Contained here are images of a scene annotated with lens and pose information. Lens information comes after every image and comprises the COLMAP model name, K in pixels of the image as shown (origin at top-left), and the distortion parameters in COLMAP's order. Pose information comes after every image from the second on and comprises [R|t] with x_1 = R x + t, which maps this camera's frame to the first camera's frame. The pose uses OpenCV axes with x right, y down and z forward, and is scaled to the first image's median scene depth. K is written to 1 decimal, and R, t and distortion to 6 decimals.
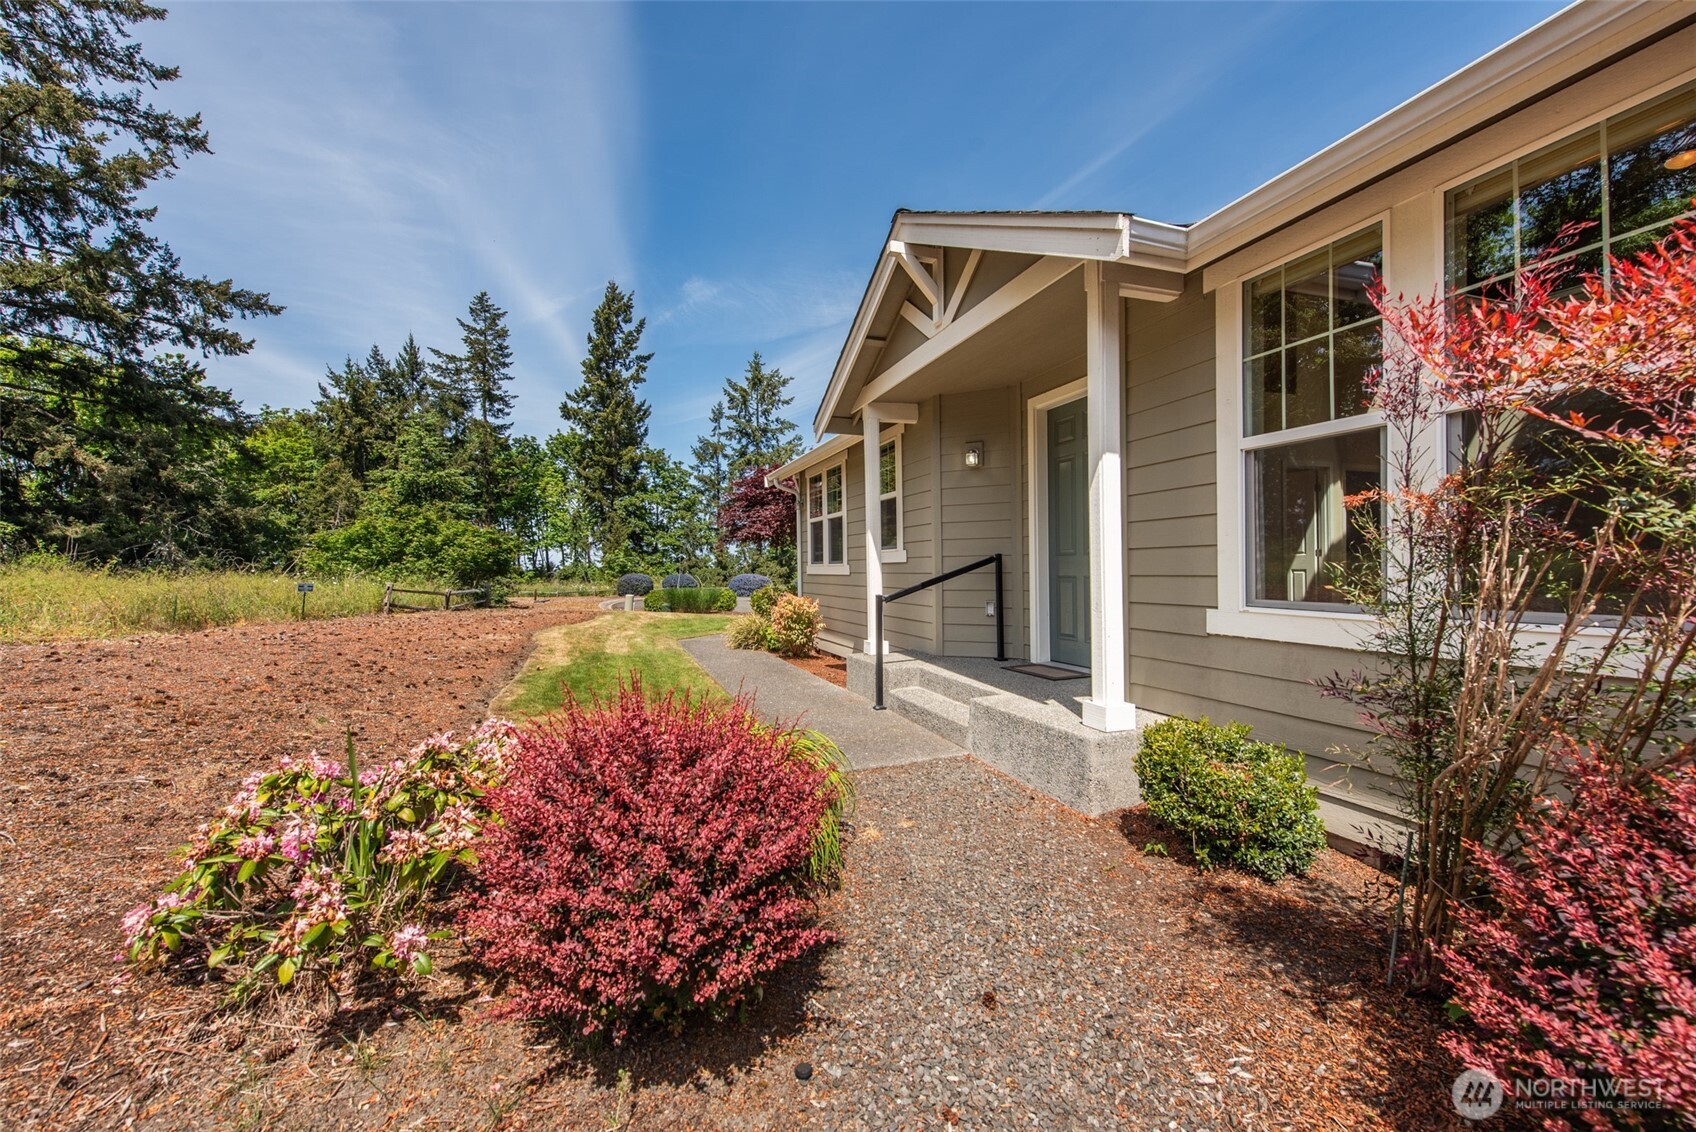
lens RADIAL K [[663.3, 0, 848.0], [0, 663.3, 566.0], [0, 0, 1]] dist [0.001124, -0.000100]
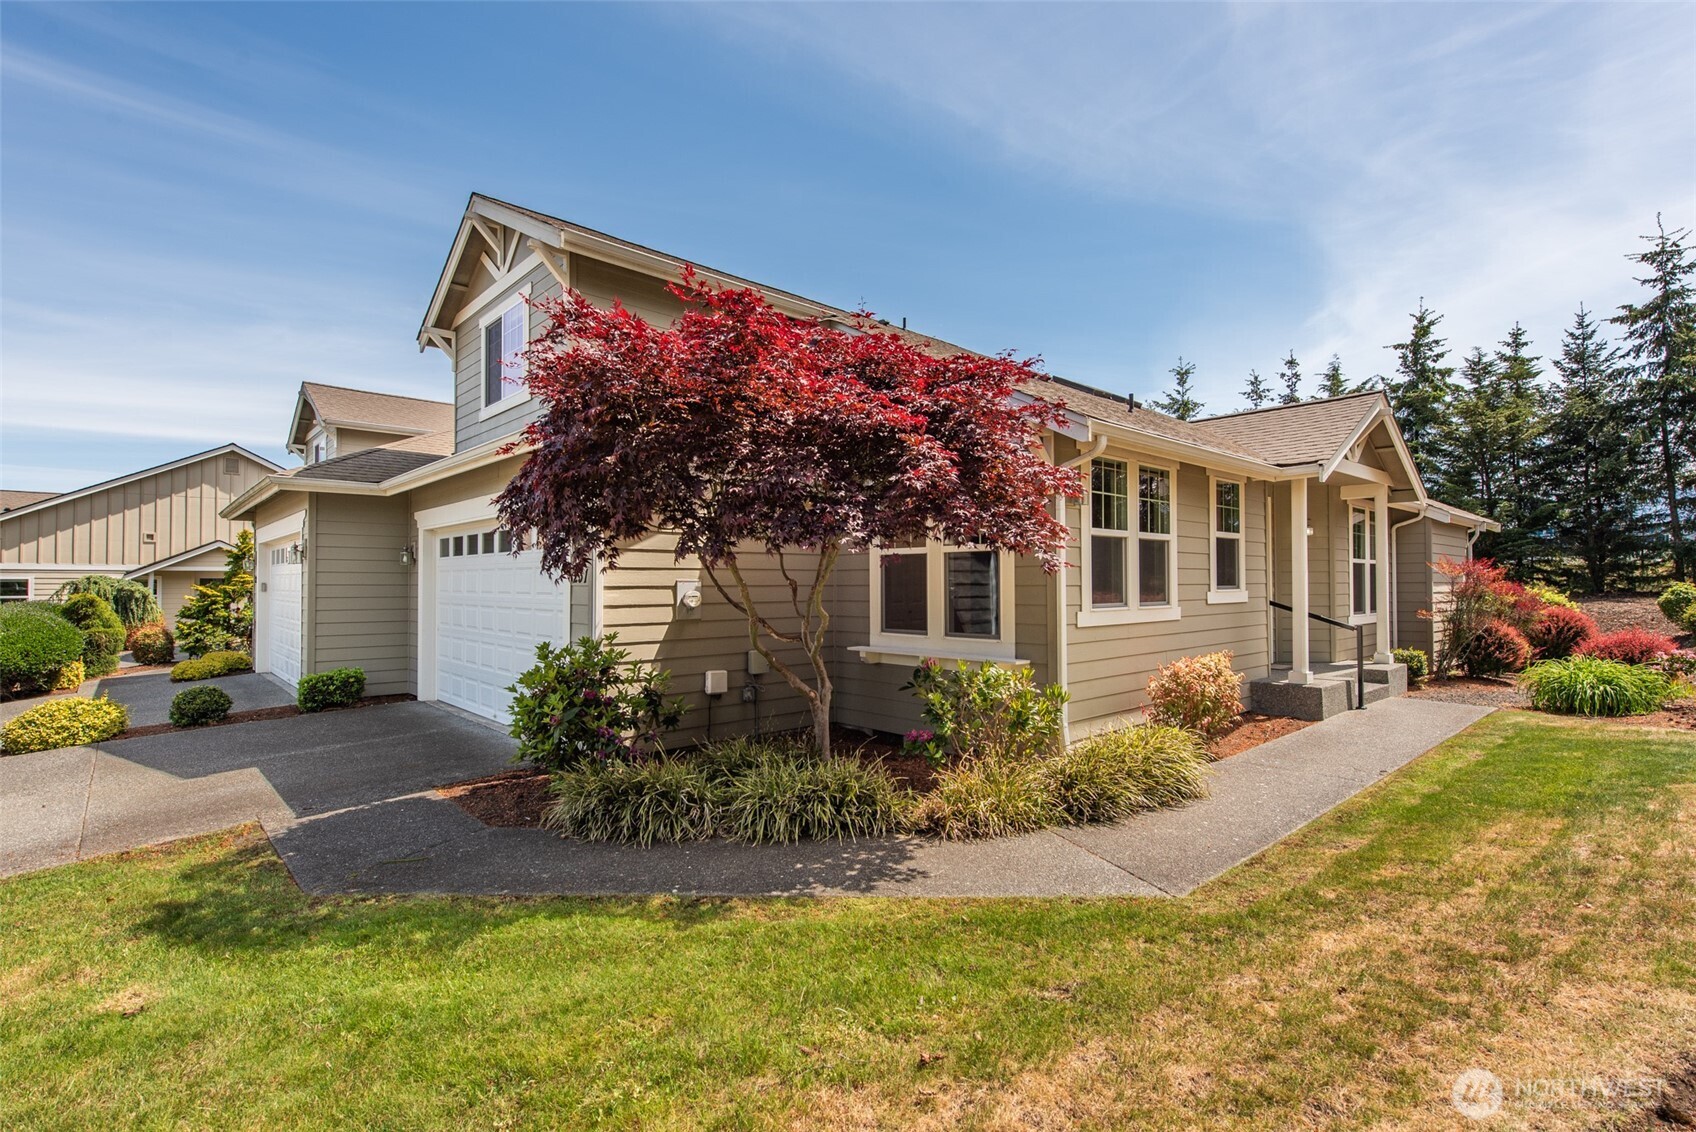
lens RADIAL K [[796.9, 0, 848.0], [0, 796.9, 566.0], [0, 0, 1]] dist [0.011450, -0.007329]
pose [[-0.391808, 0.015957, 0.919909, -1.028005], [-0.007498, 0.999761, -0.020536, -0.039483], [-0.920017, -0.014943, -0.391594, 2.521520]]
